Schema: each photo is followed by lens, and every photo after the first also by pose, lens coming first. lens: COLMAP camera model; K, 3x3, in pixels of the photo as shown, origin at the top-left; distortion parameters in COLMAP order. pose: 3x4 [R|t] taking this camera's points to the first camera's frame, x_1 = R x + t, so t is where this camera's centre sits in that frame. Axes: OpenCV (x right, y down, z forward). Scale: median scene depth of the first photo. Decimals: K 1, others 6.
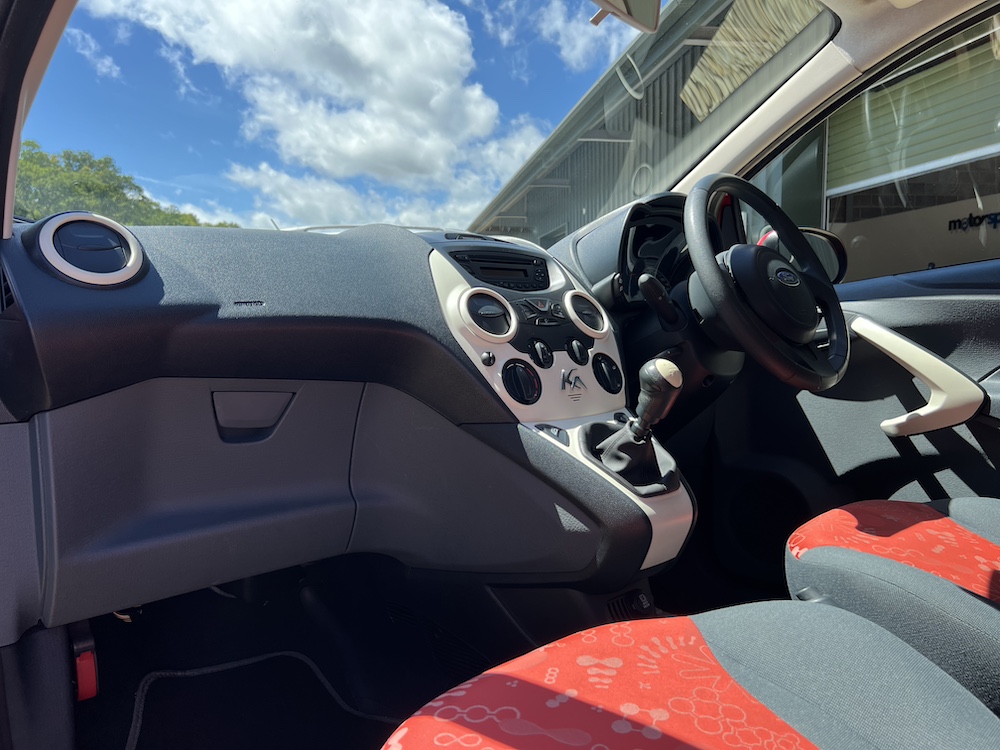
lens RADIAL K [[757.5, 0, 506.0], [0, 757.5, 377.4], [0, 0, 1]] dist [0.020837, -0.019674]
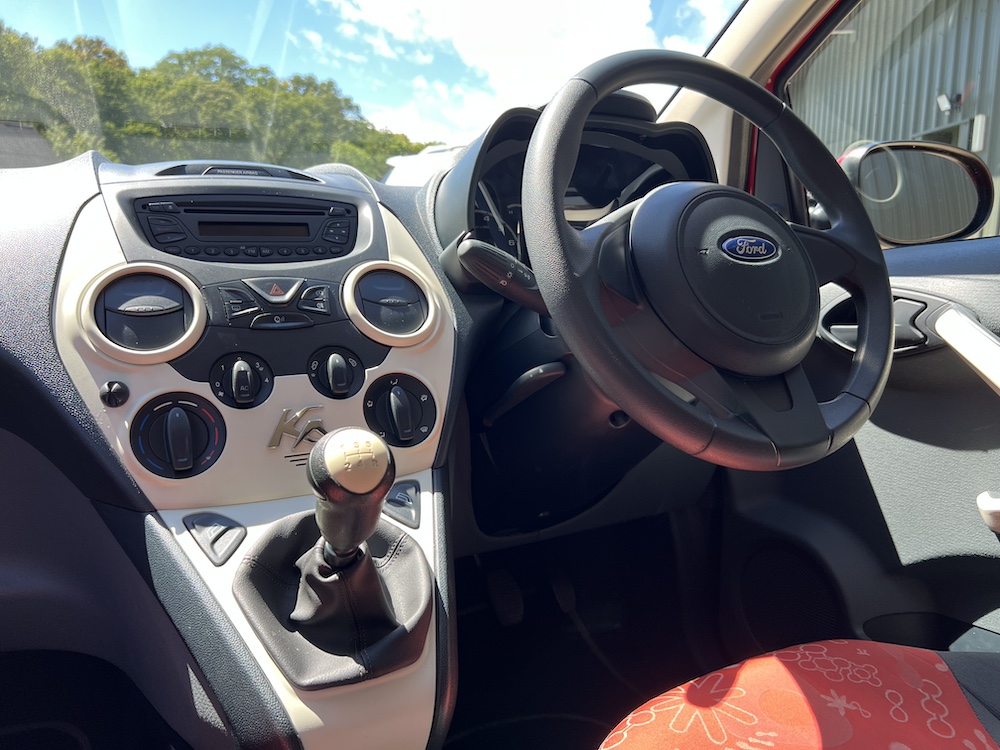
lens RADIAL K [[757.9, 0, 503.8], [0, 757.9, 380.6], [0, 0, 1]] dist [0.019934, -0.012342]
pose [[0.966495, 0.057410, -0.250183, 0.389186], [-0.029817, 0.993179, 0.112722, -0.104458], [0.254948, -0.101486, 0.961614, 0.505537]]
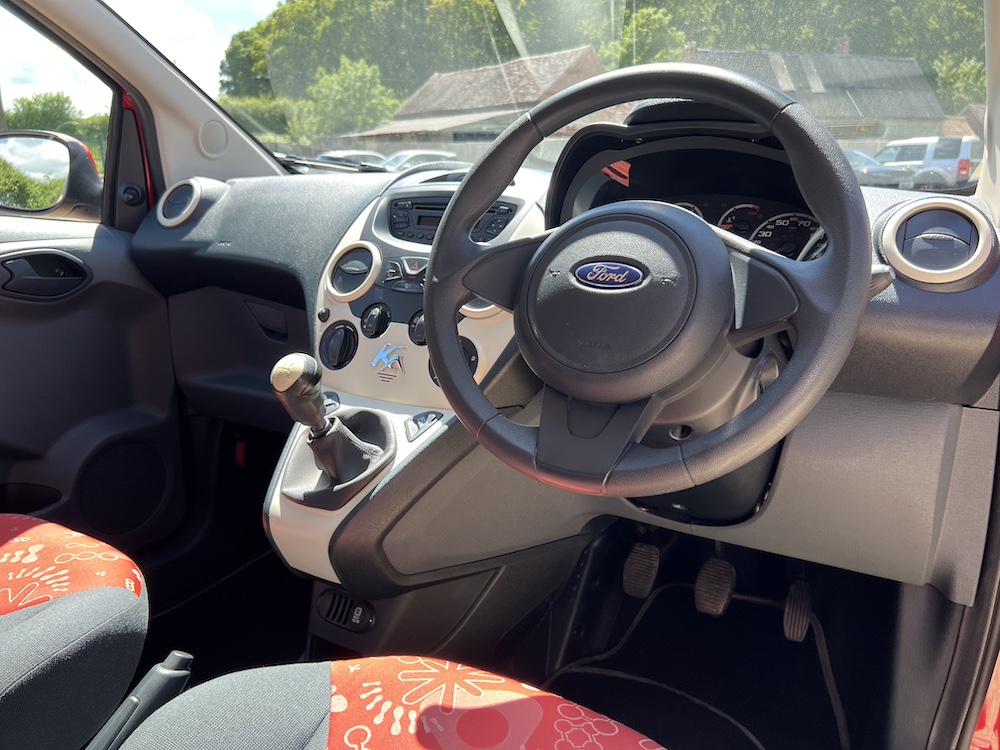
lens RADIAL K [[779.2, 0, 506.7], [0, 779.2, 373.2], [0, 0, 1]] dist [0.008446, -0.006636]
pose [[0.302073, 0.256914, -0.918013, 0.989074], [-0.086837, 0.966411, 0.241885, -0.214439], [0.949322, 0.006651, 0.314236, 0.871303]]
